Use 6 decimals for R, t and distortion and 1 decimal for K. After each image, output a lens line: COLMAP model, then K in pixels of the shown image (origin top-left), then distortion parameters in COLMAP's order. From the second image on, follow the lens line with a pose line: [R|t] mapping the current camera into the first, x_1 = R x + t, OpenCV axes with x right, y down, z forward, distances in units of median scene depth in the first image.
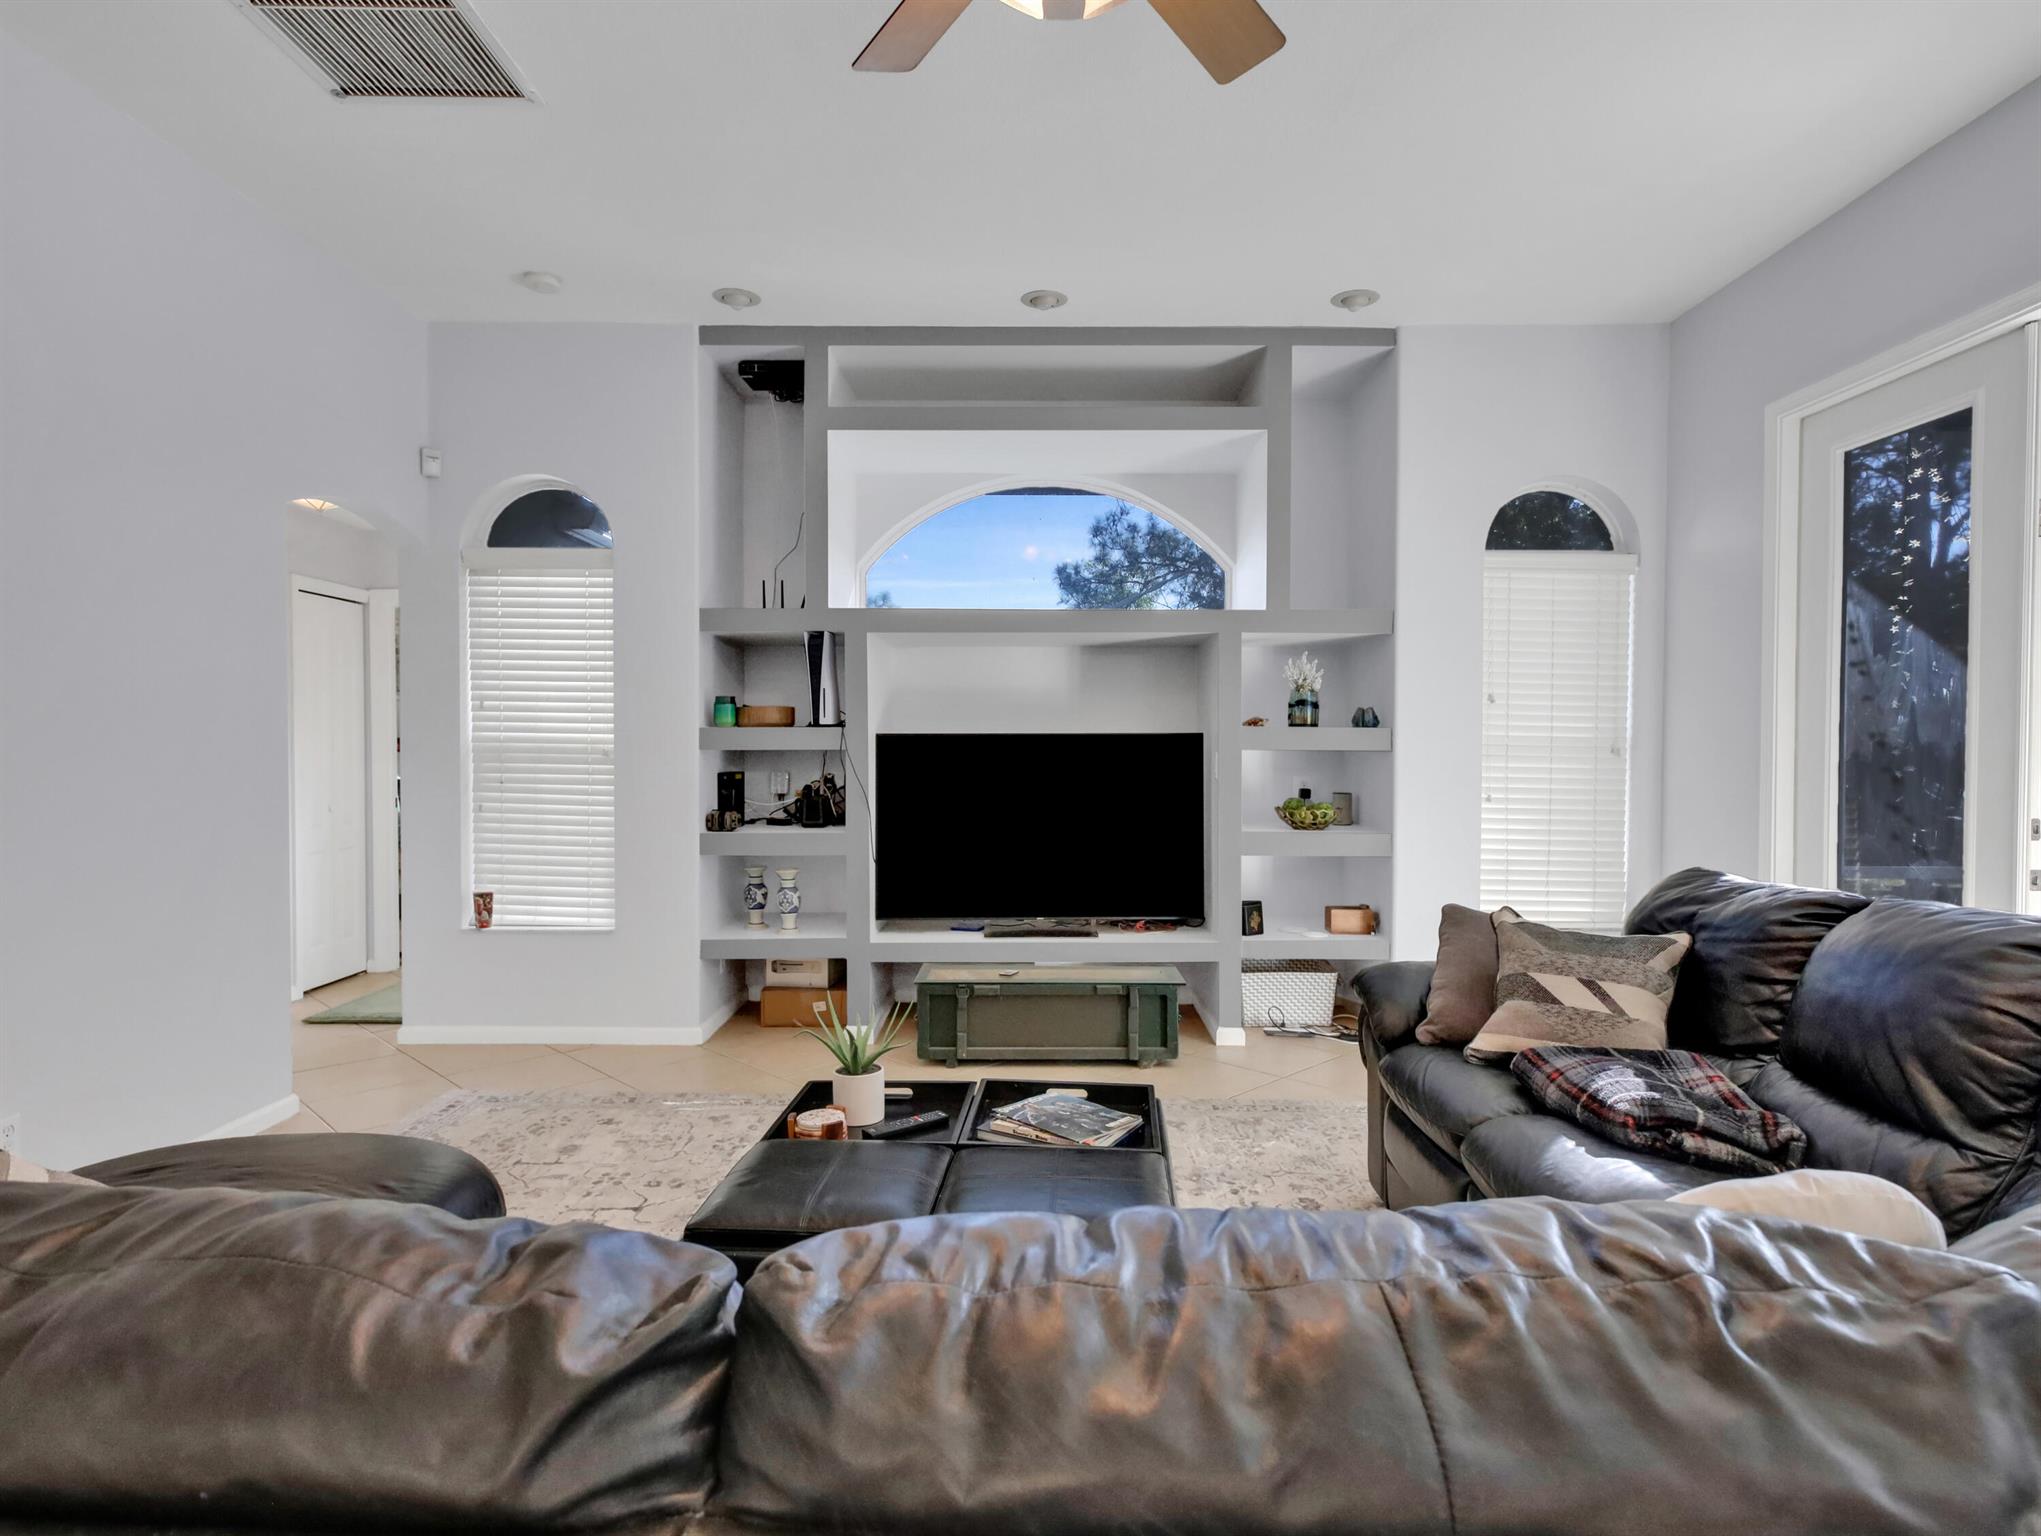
lens RADIAL K [[1119.7, 0, 1018.2], [0, 1119.7, 768.3], [0, 0, 1]] dist [0.013208, -0.006671]
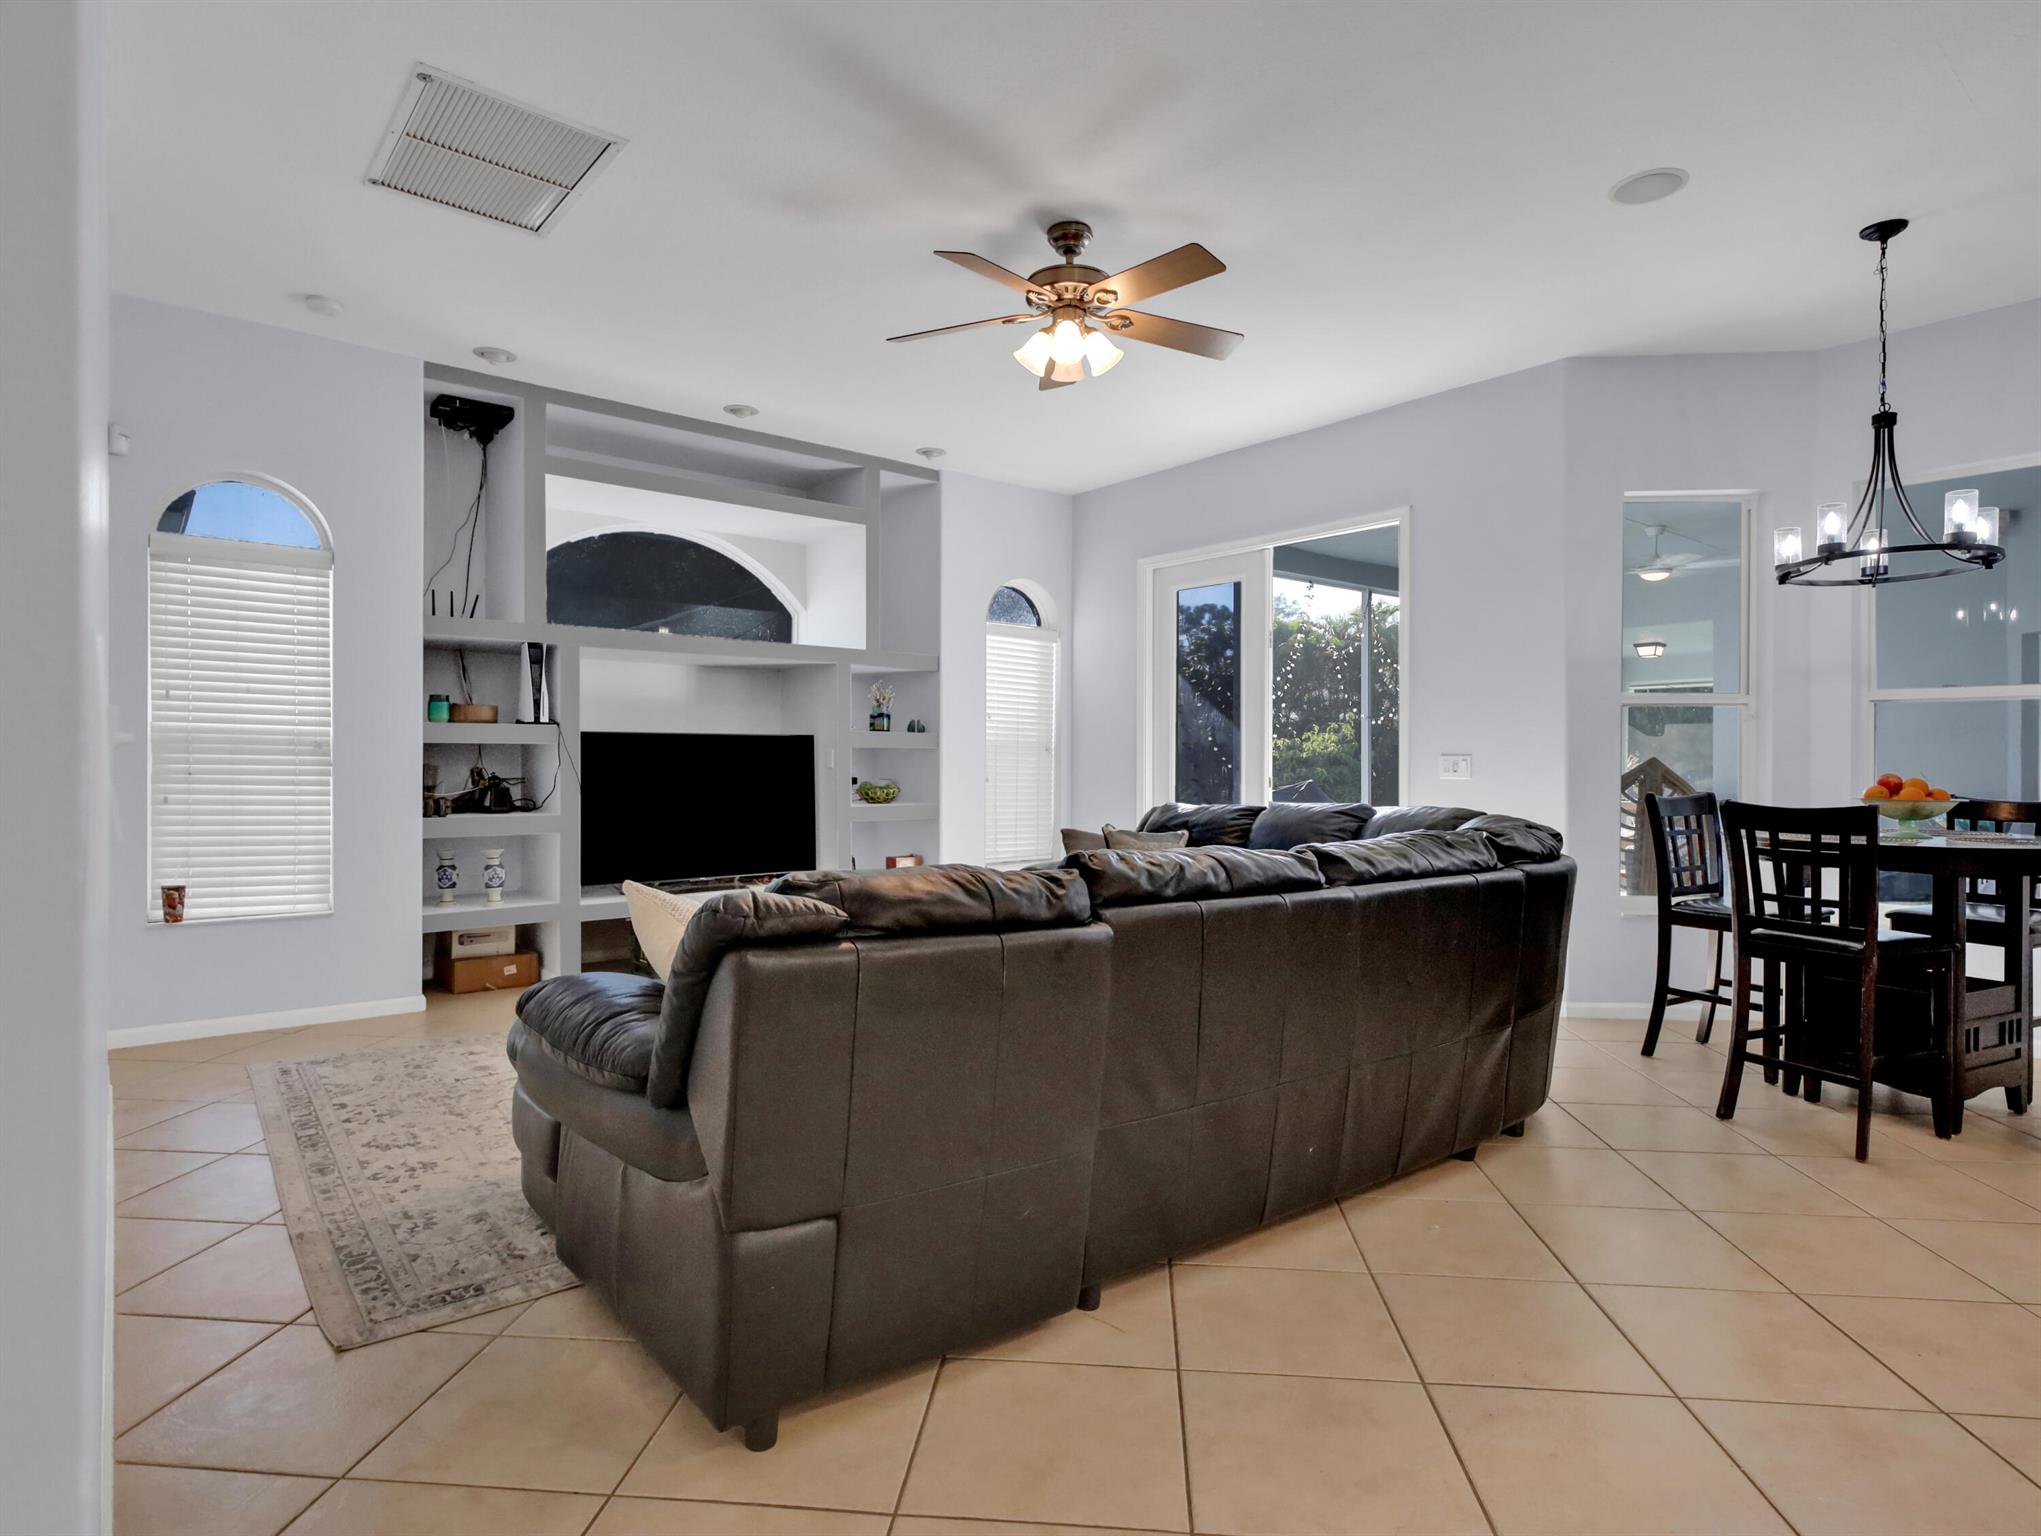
lens RADIAL K [[1119.7, 0, 1019.6], [0, 1119.7, 765.7], [0, 0, 1]] dist [0.013208, -0.006671]
pose [[0.769861, -0.001452, 0.638210, -0.528835], [0.011385, 0.999870, -0.011458, 0.025224], [-0.638111, 0.016087, 0.769777, -0.221022]]
